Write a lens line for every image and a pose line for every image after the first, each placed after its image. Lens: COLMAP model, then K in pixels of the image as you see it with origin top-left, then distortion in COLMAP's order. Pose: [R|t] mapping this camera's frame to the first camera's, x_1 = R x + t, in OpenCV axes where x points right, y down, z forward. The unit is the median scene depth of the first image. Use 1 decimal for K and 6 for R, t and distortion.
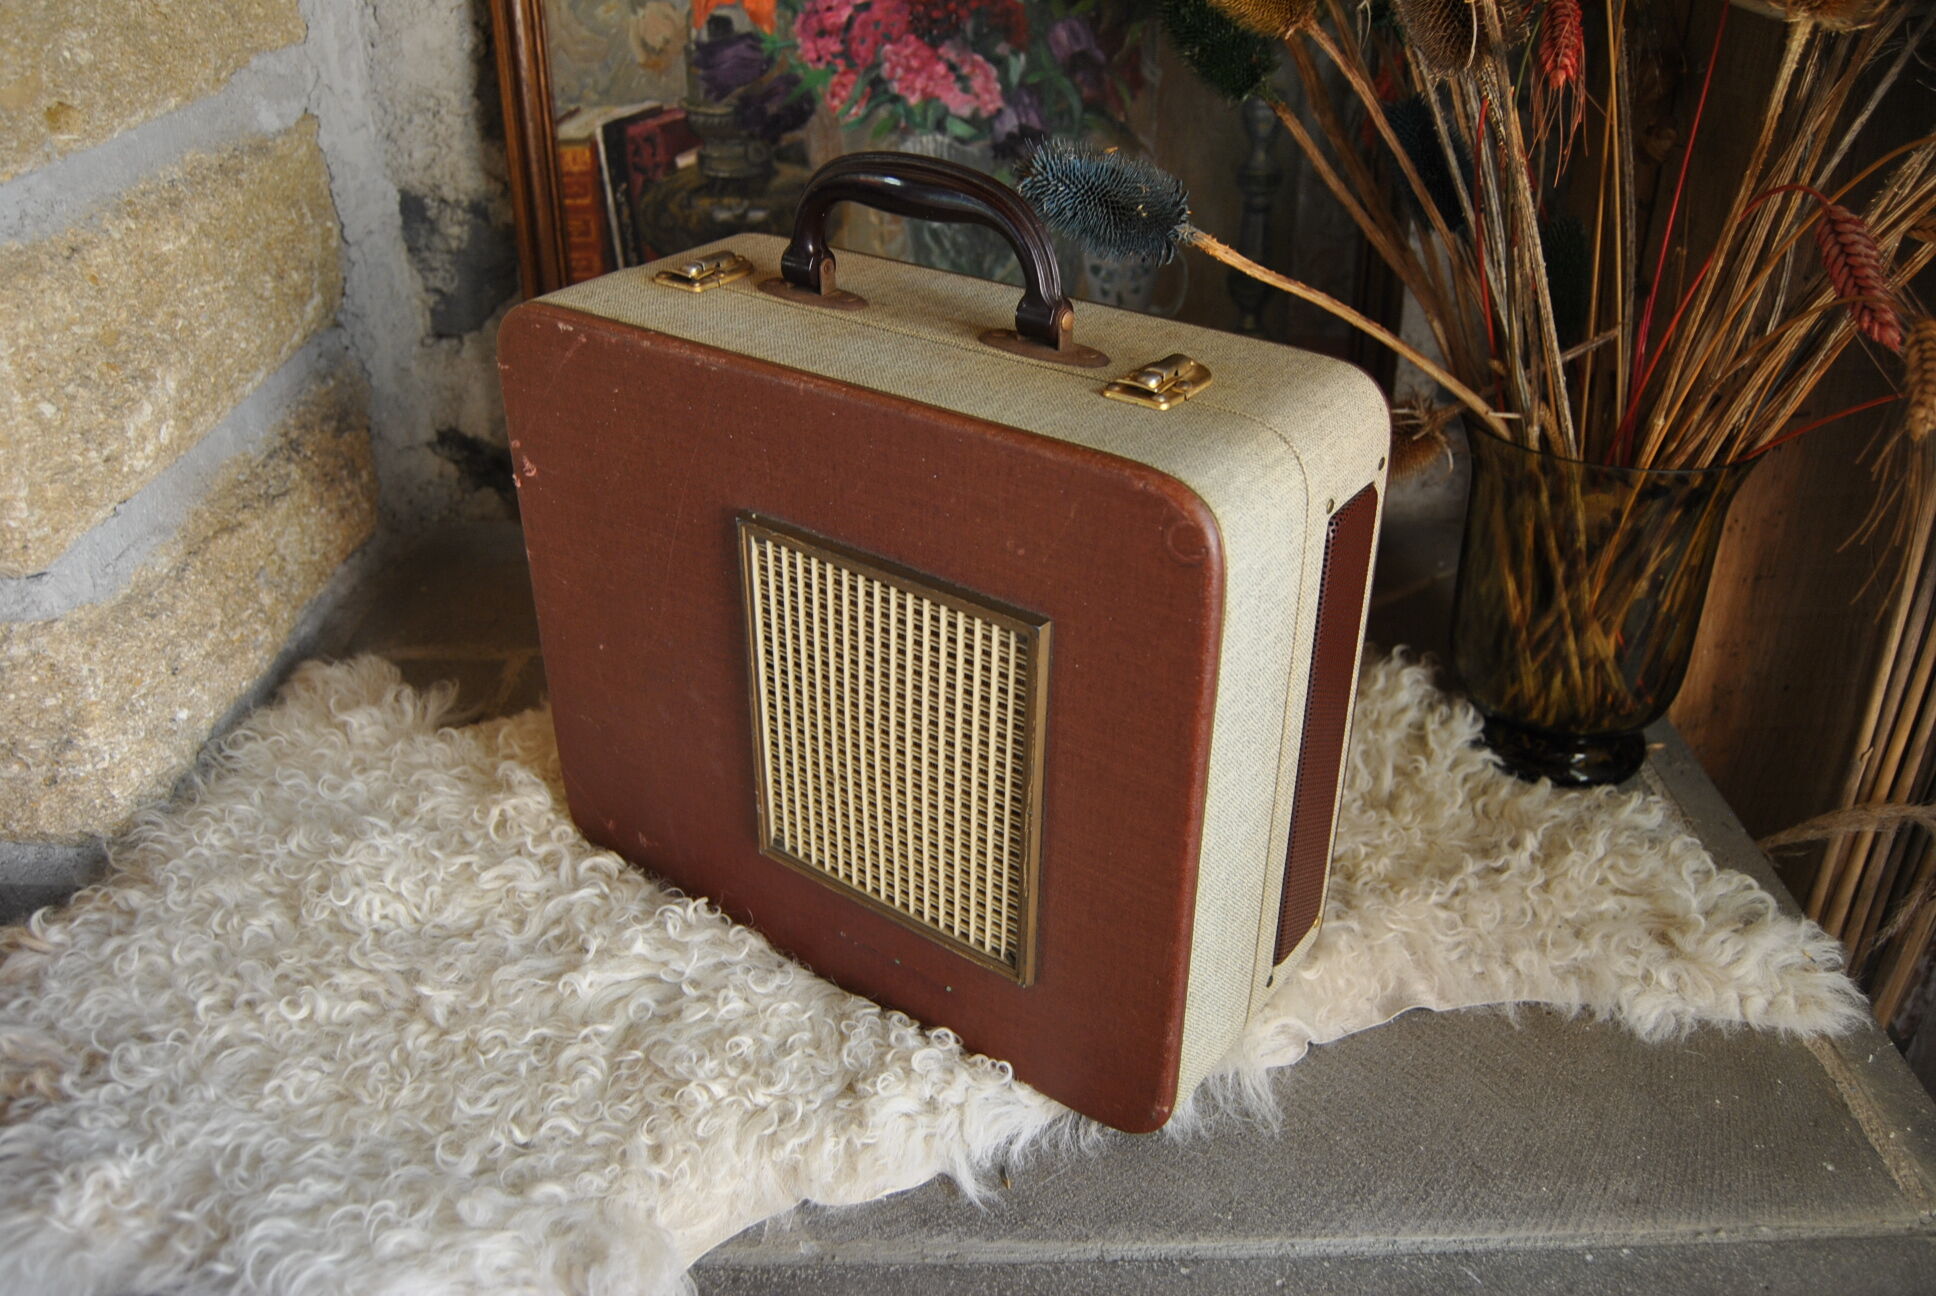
lens RADIAL K [[1523.3, 0, 961.0], [0, 1523.3, 643.4], [0, 0, 1]] dist [-0.106990, 0.049090]
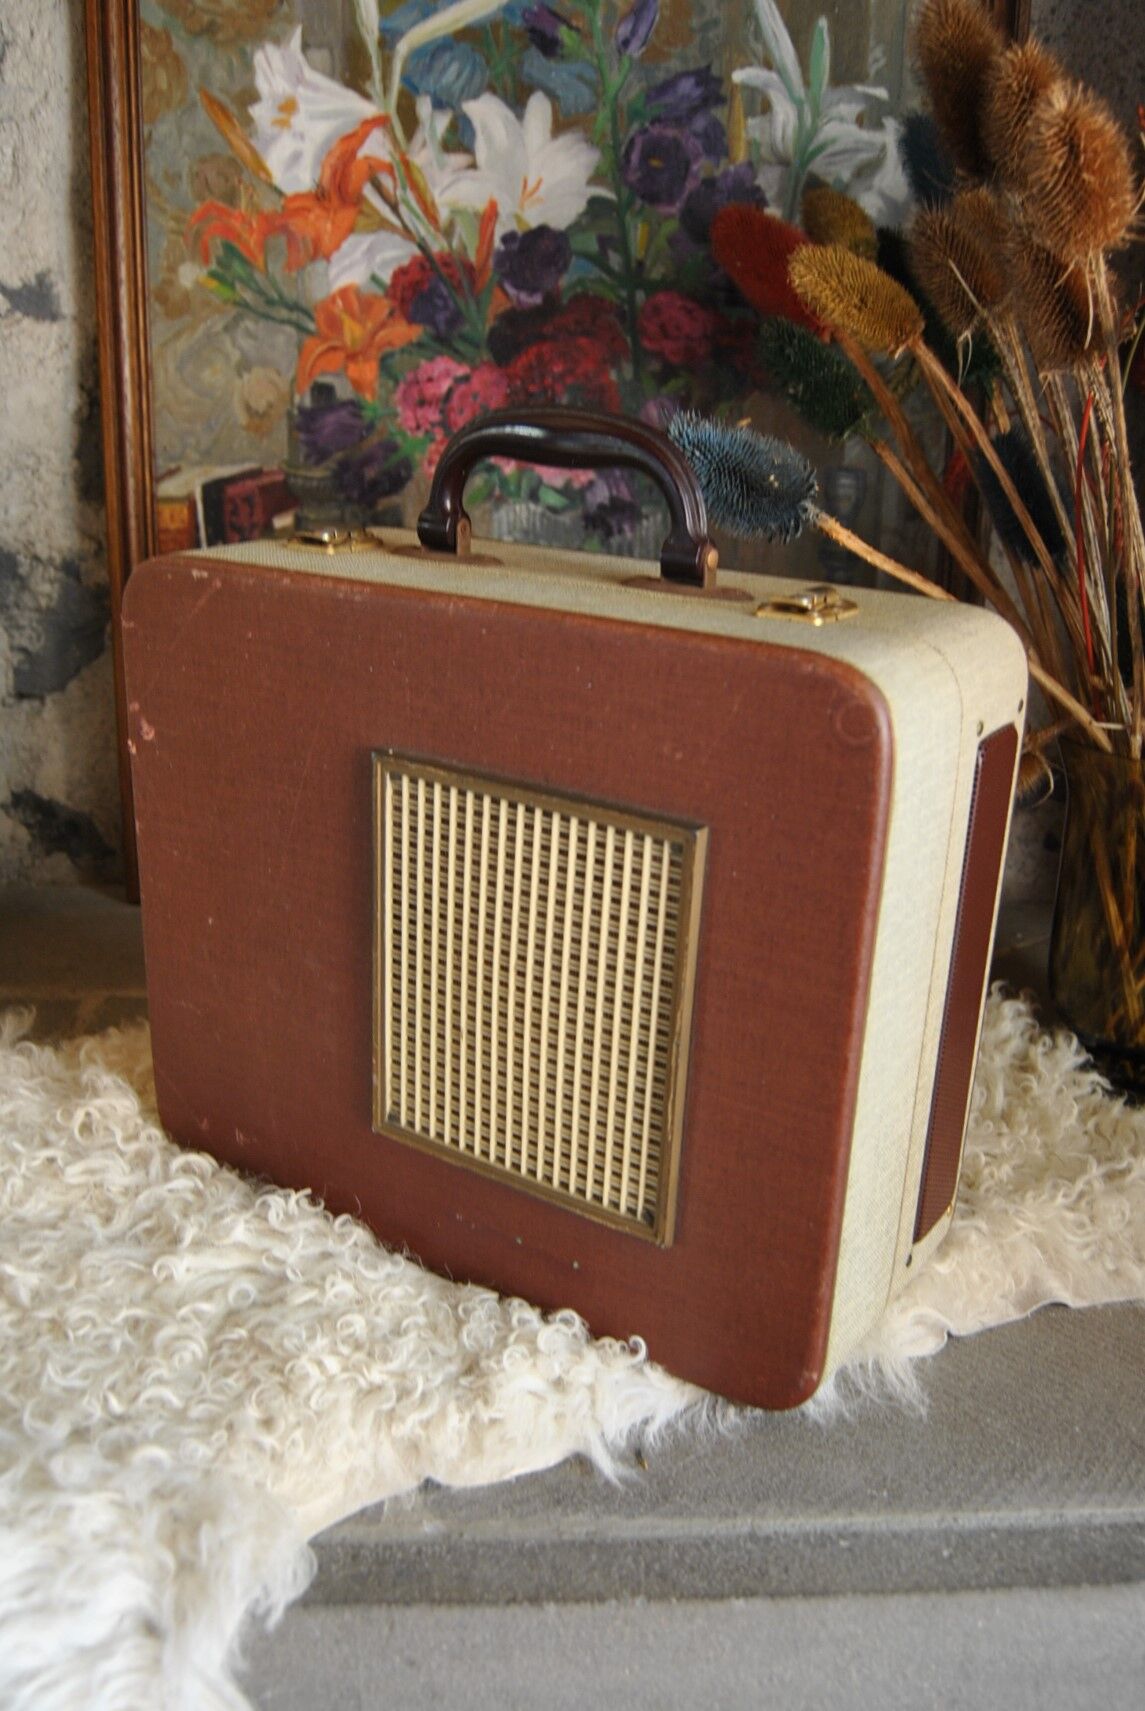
lens RADIAL K [[1516.3, 0, 571.5], [0, 1516.3, 919.2], [0, 0, 1]] dist [-0.114905, 0.067953]
pose [[0.998252, 0.016628, 0.056719, -0.067147], [-0.008158, 0.989191, -0.146408, 0.151238], [-0.058540, 0.145689, 0.987597, 0.040938]]
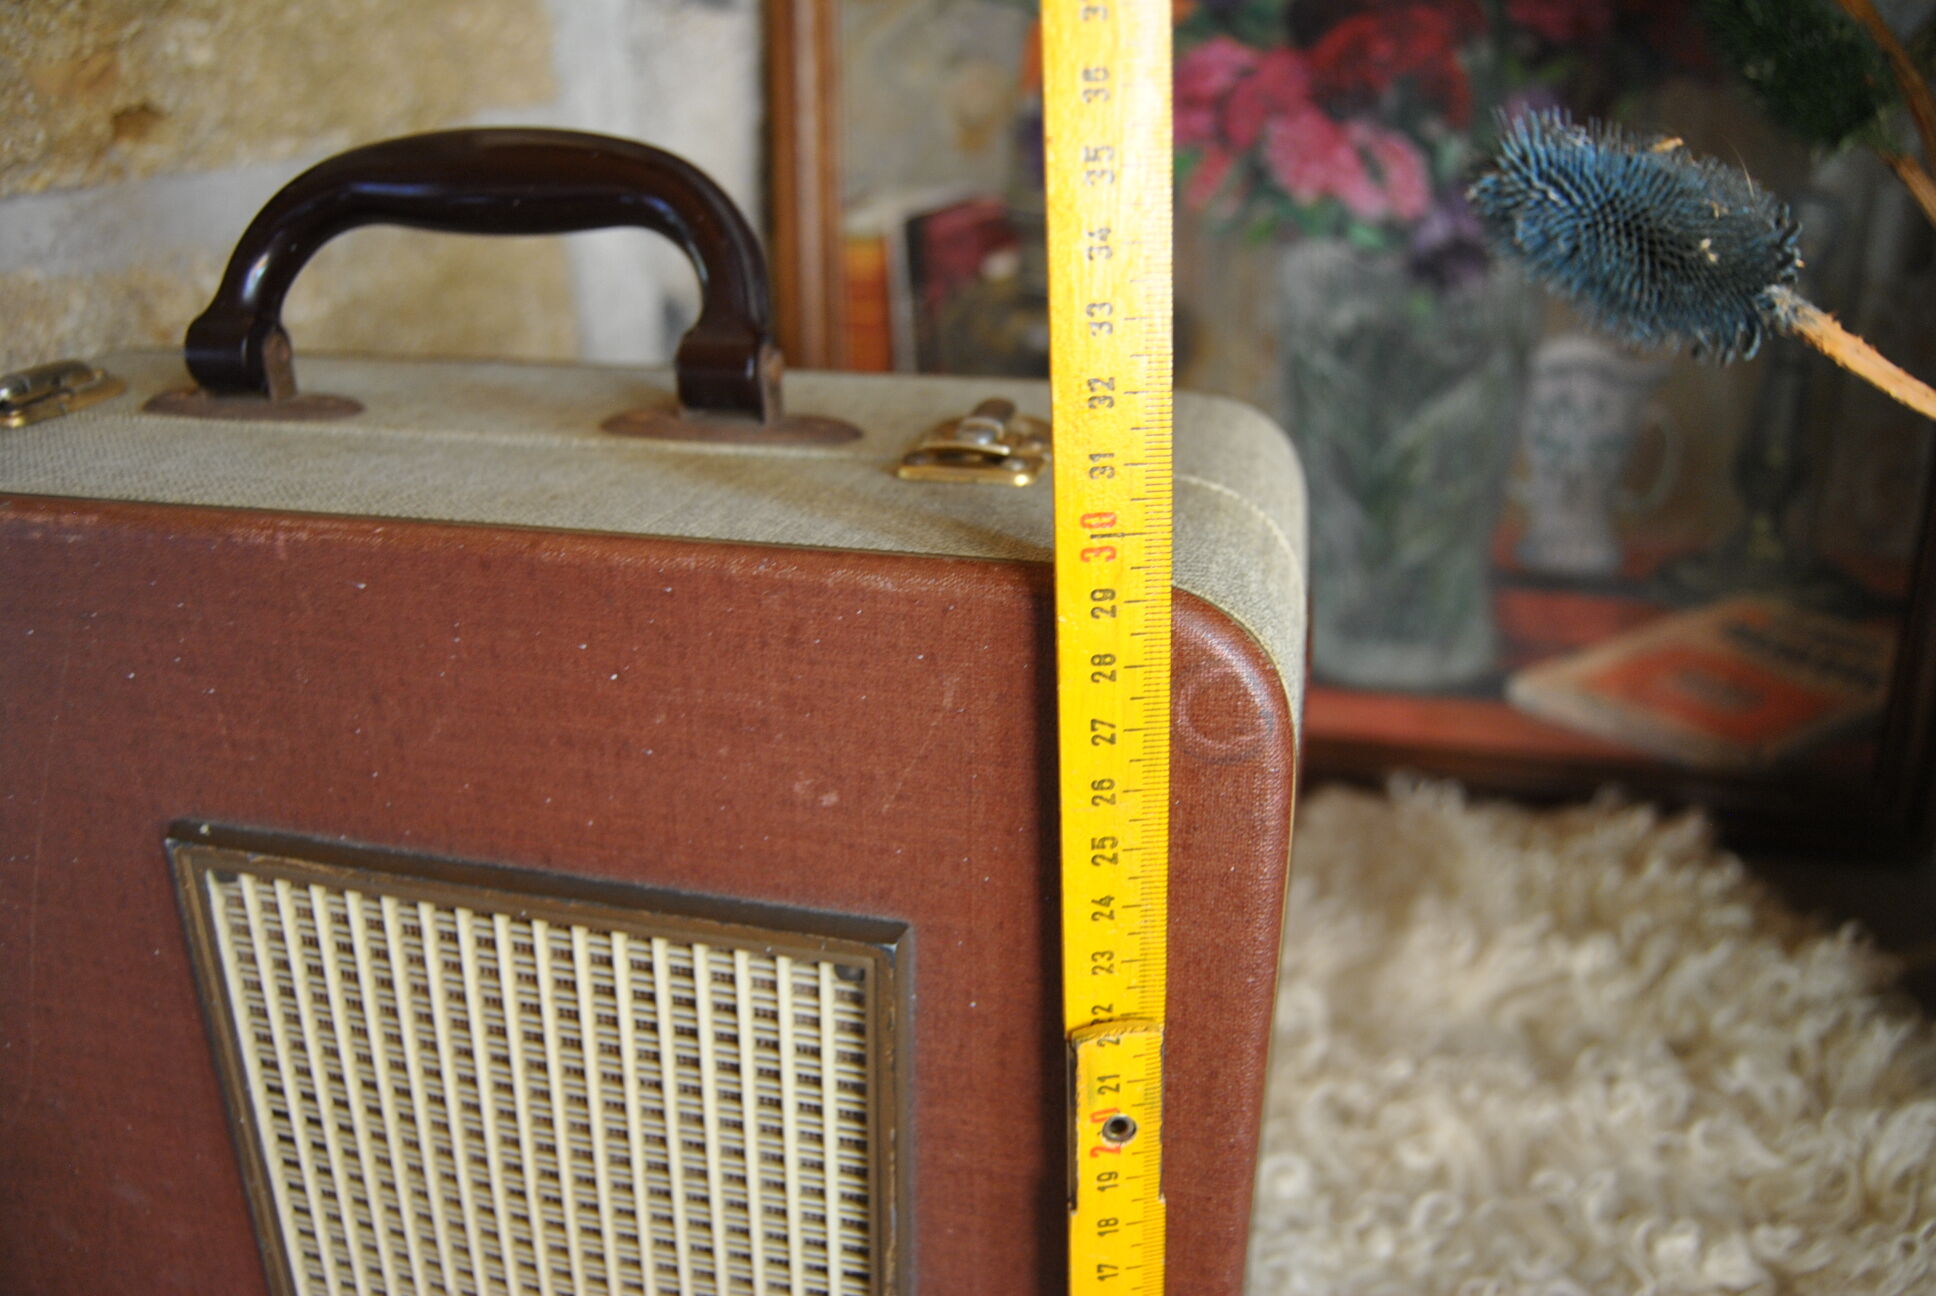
lens RADIAL K [[1523.3, 0, 961.0], [0, 1523.3, 643.4], [0, 0, 1]] dist [-0.106990, 0.049090]
pose [[0.915505, -0.148303, 0.373976, -0.076282], [0.201136, 0.973787, -0.106225, -0.038952], [-0.348419, 0.172469, 0.921335, 0.427071]]
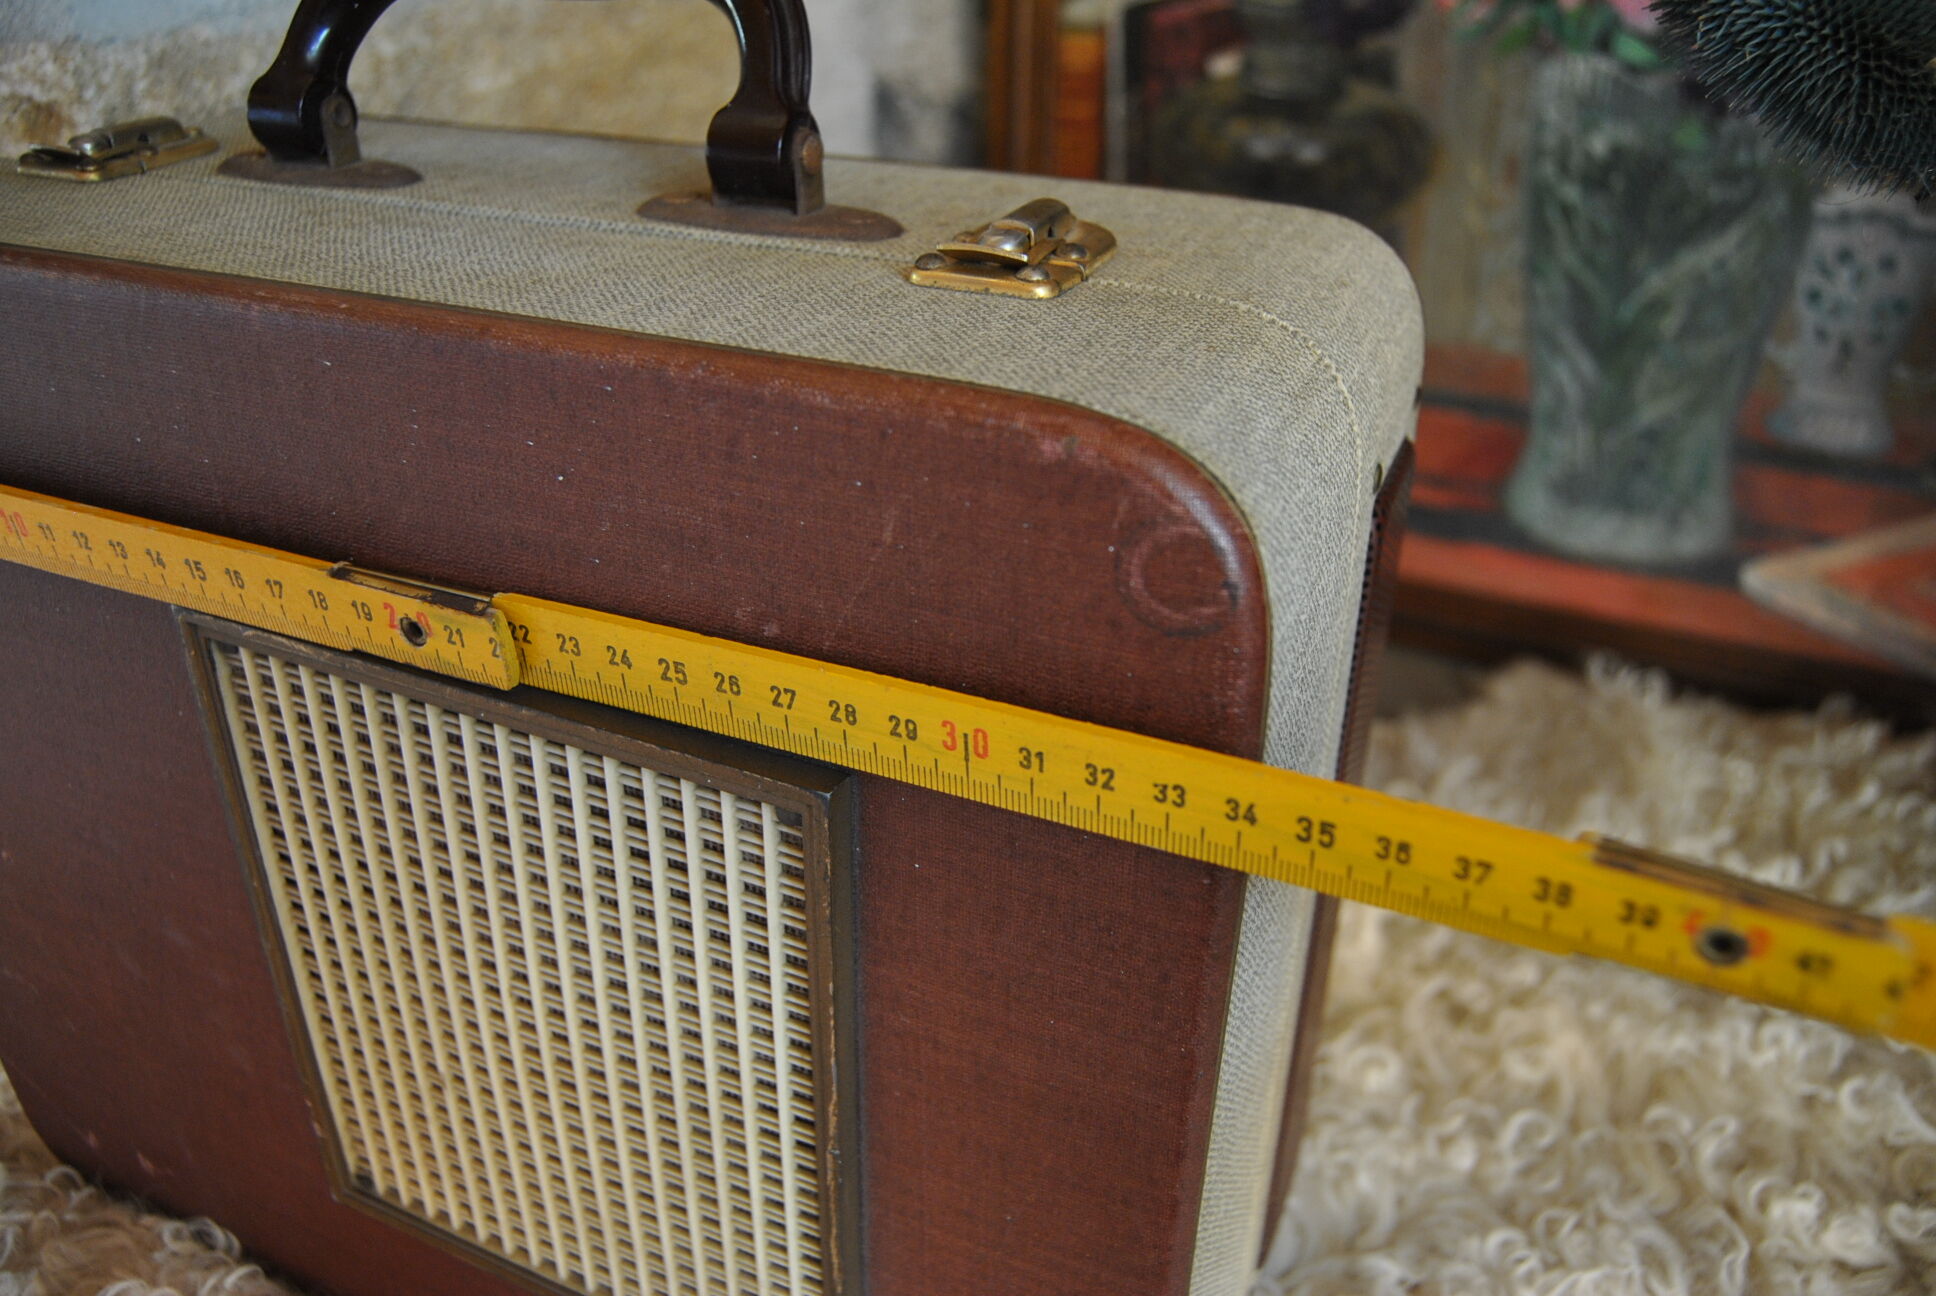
lens RADIAL K [[1523.3, 0, 961.0], [0, 1523.3, 643.4], [0, 0, 1]] dist [-0.106990, 0.049090]
pose [[0.976945, -0.094628, 0.191371, 0.006564], [0.098791, 0.995032, -0.012307, -0.036259], [-0.189256, 0.030929, 0.981441, 0.443953]]
